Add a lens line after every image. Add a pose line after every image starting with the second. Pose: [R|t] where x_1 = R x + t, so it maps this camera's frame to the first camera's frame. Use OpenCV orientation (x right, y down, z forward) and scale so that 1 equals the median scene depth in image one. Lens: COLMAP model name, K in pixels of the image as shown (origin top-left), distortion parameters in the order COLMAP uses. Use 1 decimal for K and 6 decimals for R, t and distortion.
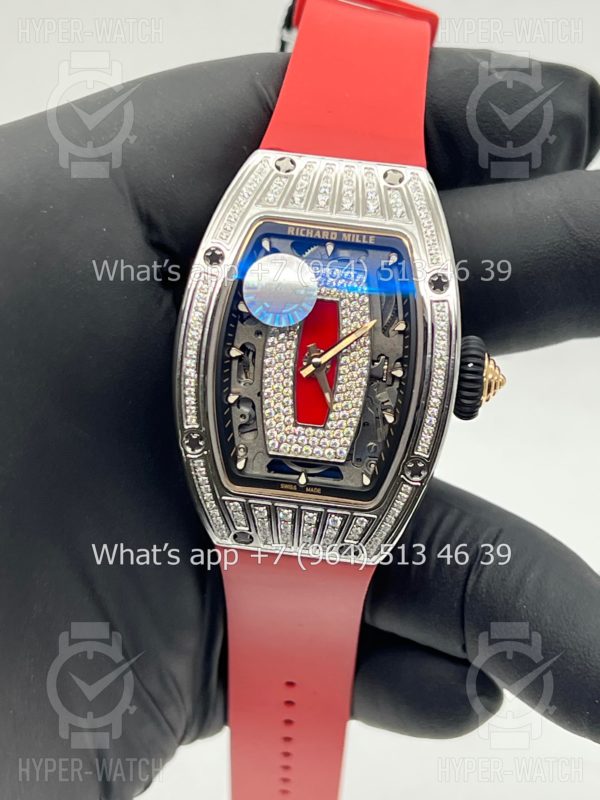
lens RADIAL K [[2022.4, 0, 300.0], [0, 2022.4, 400.0], [0, 0, 1]] dist [0.074349, 0.894282]
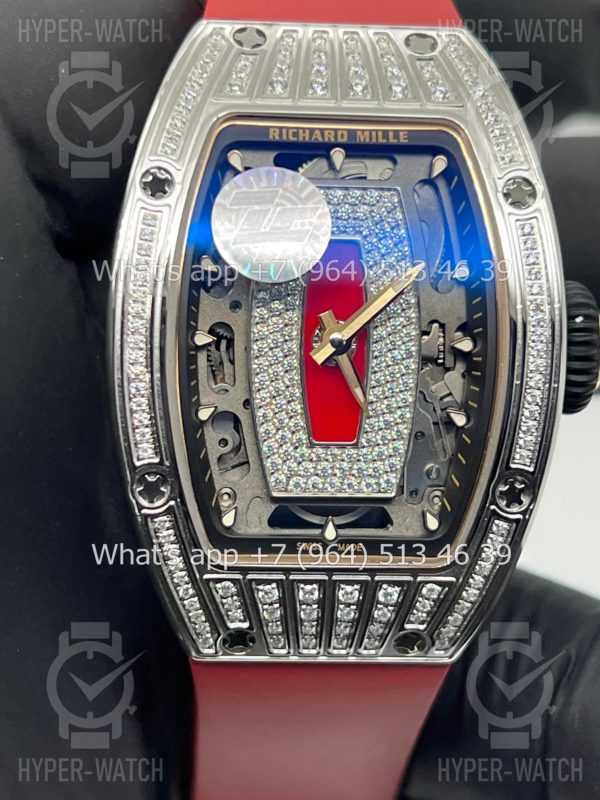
lens RADIAL K [[2022.4, 0, 300.0], [0, 2022.4, 400.0], [0, 0, 1]] dist [0.074349, 0.894282]
pose [[0.986192, -0.095733, 0.135131, -0.088154], [0.109357, 0.989231, -0.097274, 0.058727], [-0.124364, 0.110708, 0.986041, 0.388085]]
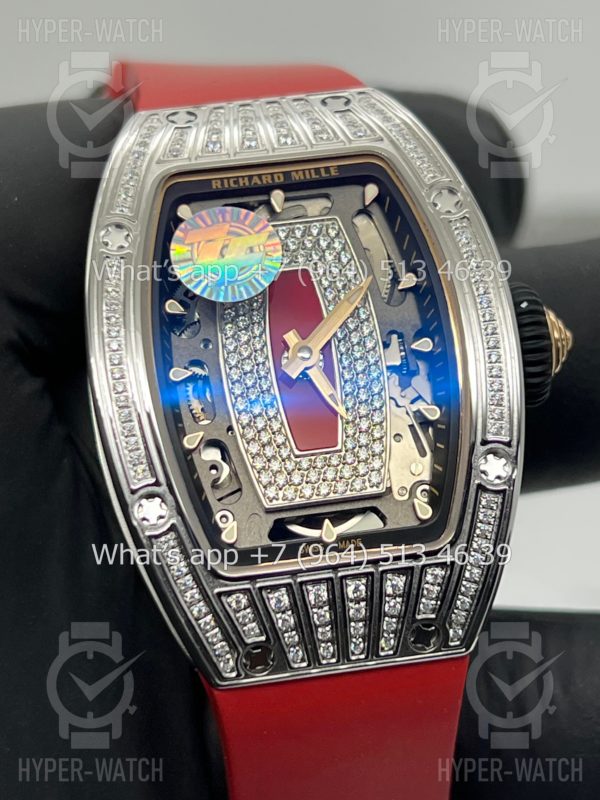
lens RADIAL K [[2022.4, 0, 300.0], [0, 2022.4, 400.0], [0, 0, 1]] dist [0.074349, 0.894282]
pose [[0.957637, -0.211246, 0.195718, -0.124719], [0.269333, 0.897563, -0.349056, 0.223865], [-0.101933, 0.386983, 0.916435, 0.399082]]
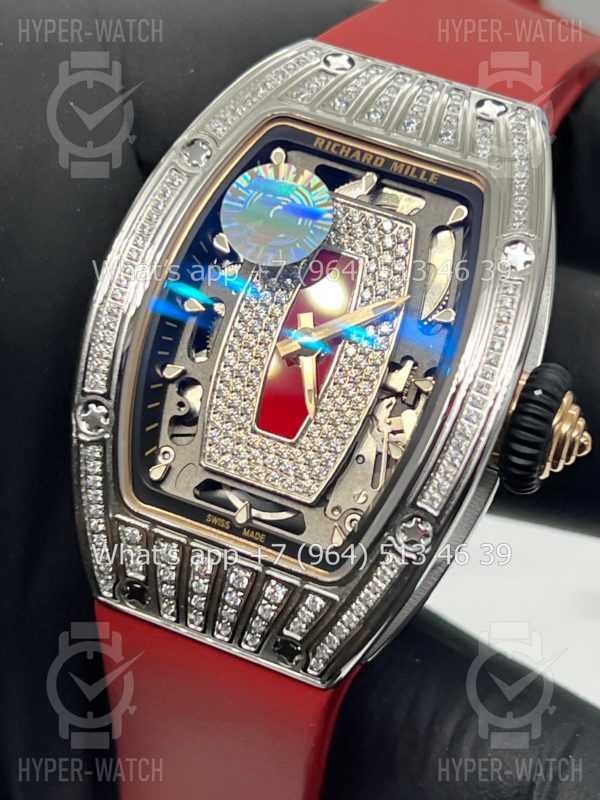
lens RADIAL K [[2022.4, 0, 300.0], [0, 2022.4, 400.0], [0, 0, 1]] dist [0.074349, 0.894282]
pose [[0.961999, 0.222376, -0.158452, 0.112256], [-0.254959, 0.939267, -0.229724, 0.147575], [0.097744, 0.261393, 0.960271, 0.382358]]
